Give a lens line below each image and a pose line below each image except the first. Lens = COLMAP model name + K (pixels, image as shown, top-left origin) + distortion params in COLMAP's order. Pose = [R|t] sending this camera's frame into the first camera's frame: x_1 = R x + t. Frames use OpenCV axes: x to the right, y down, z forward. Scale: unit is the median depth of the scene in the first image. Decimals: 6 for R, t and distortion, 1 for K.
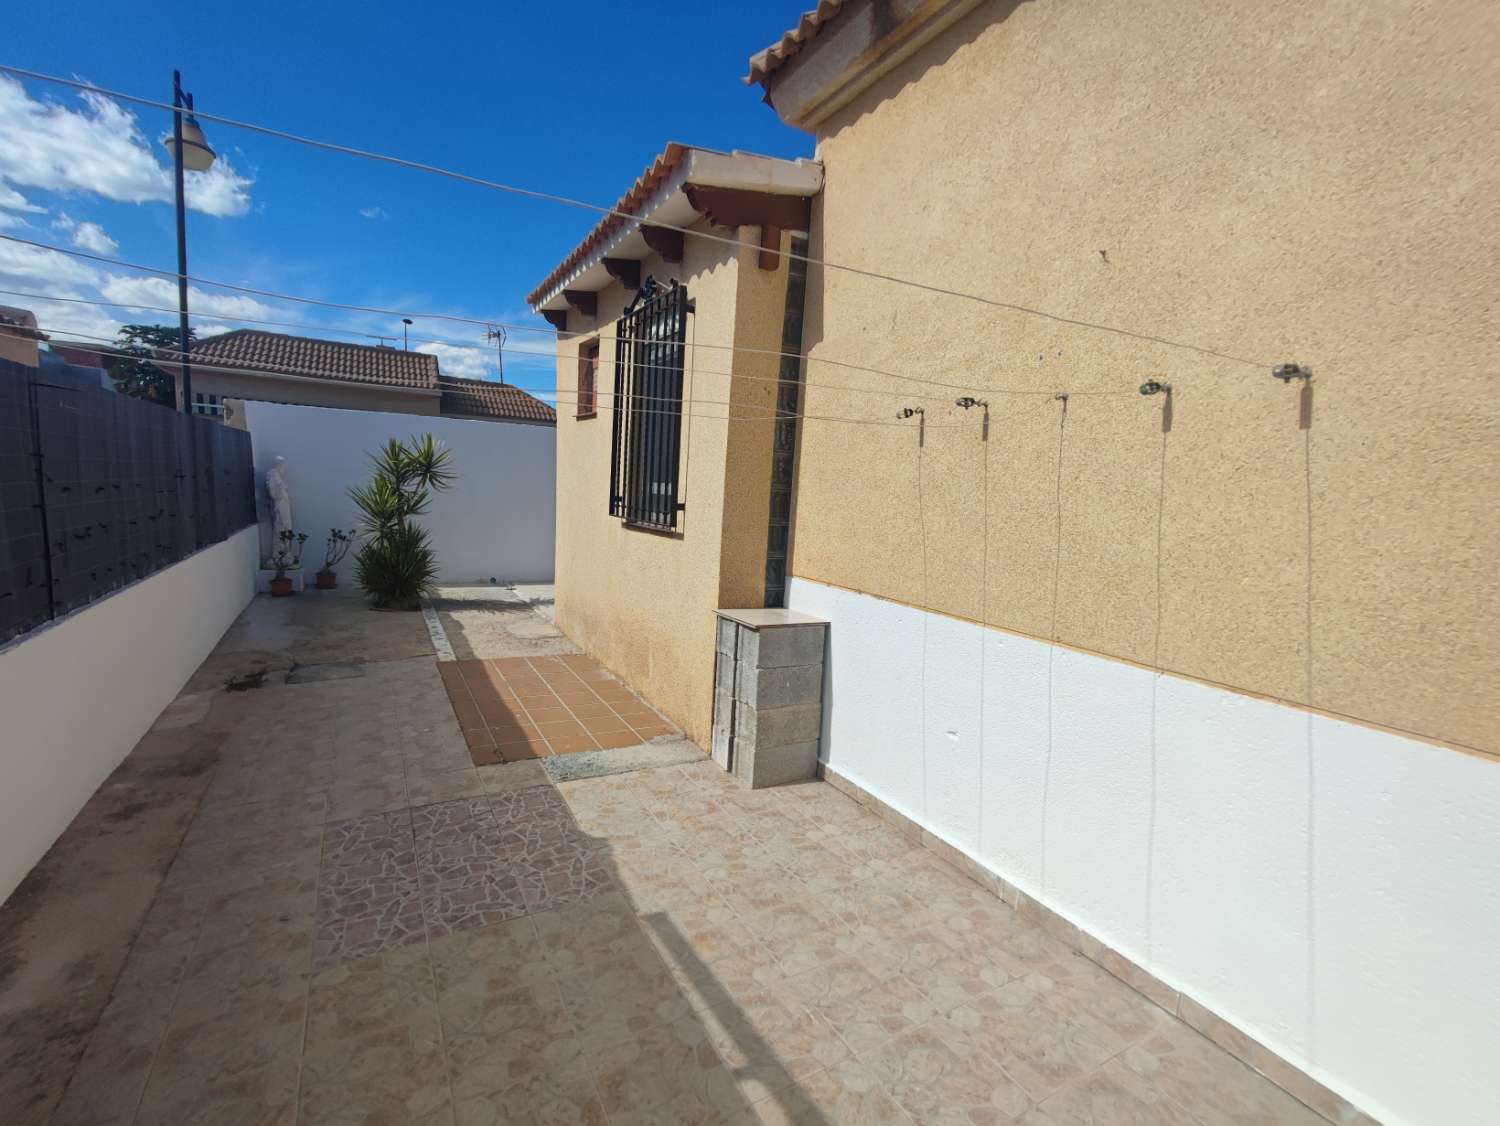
lens RADIAL K [[672.3, 0, 741.5], [0, 672.3, 570.4], [0, 0, 1]] dist [-0.015371, 0.005673]
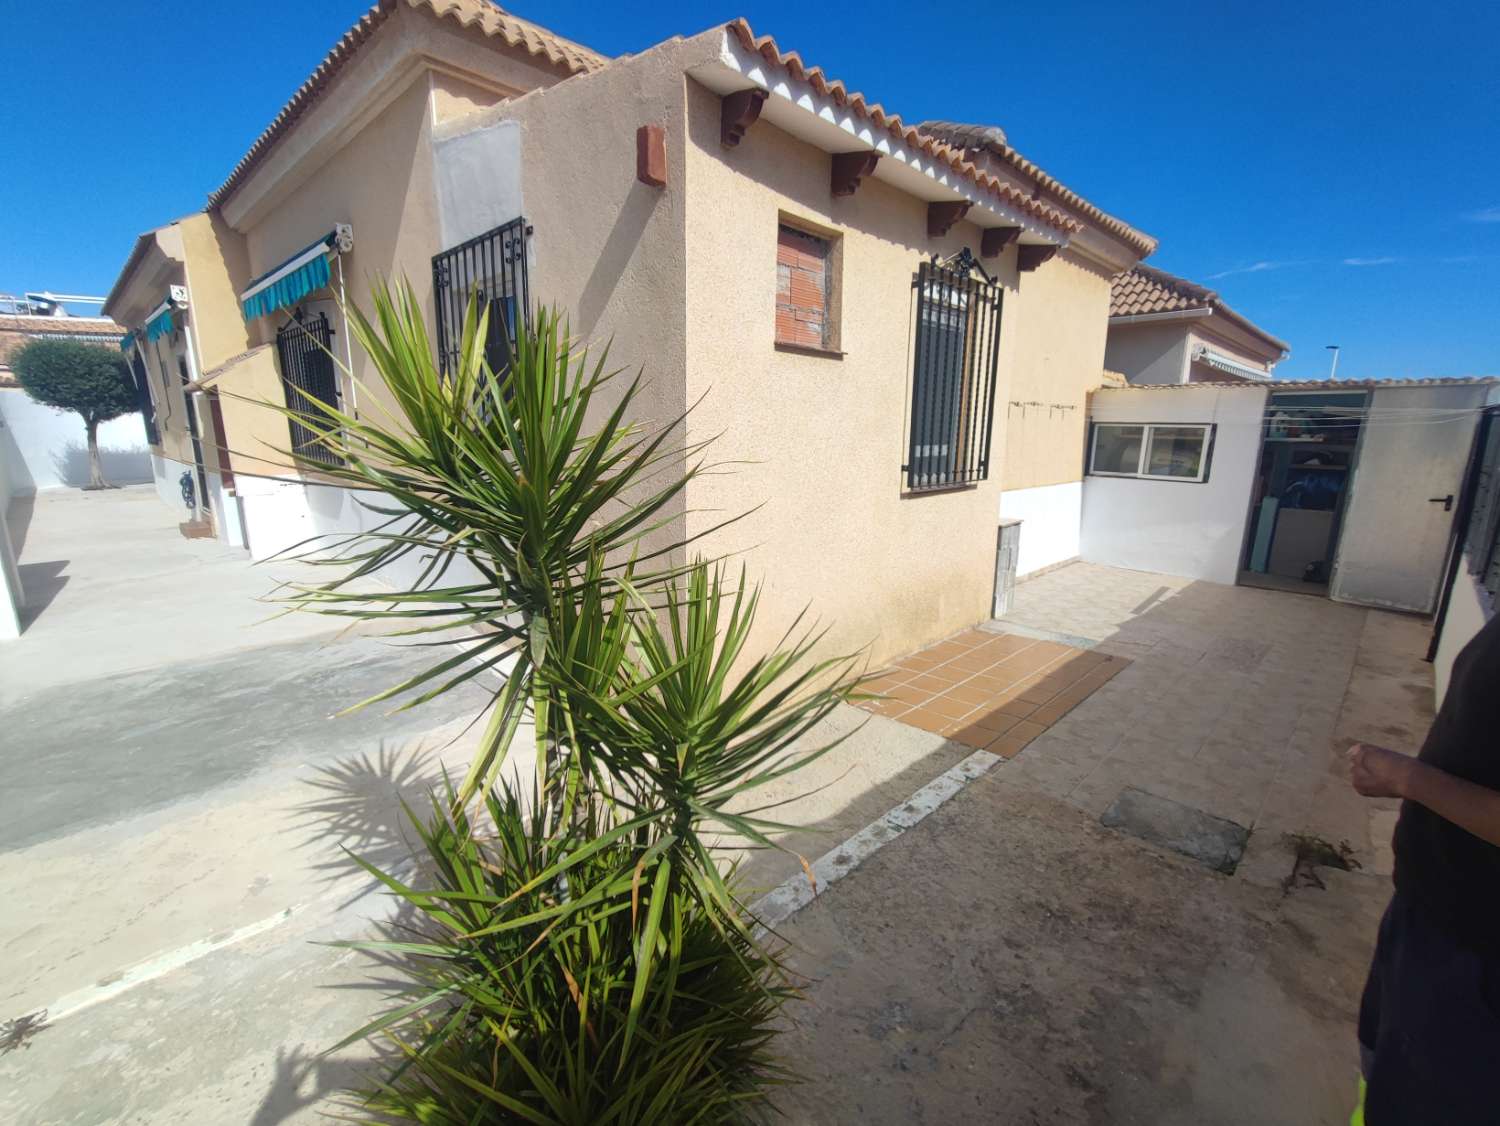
lens RADIAL K [[672.3, 0, 744.4], [0, 672.3, 563.2], [0, 0, 1]] dist [-0.015371, 0.005673]
pose [[-0.272123, -0.254120, 0.928101, -1.142734], [0.086222, 0.954180, 0.286541, -0.301429], [-0.958392, 0.157997, -0.237744, 1.671958]]
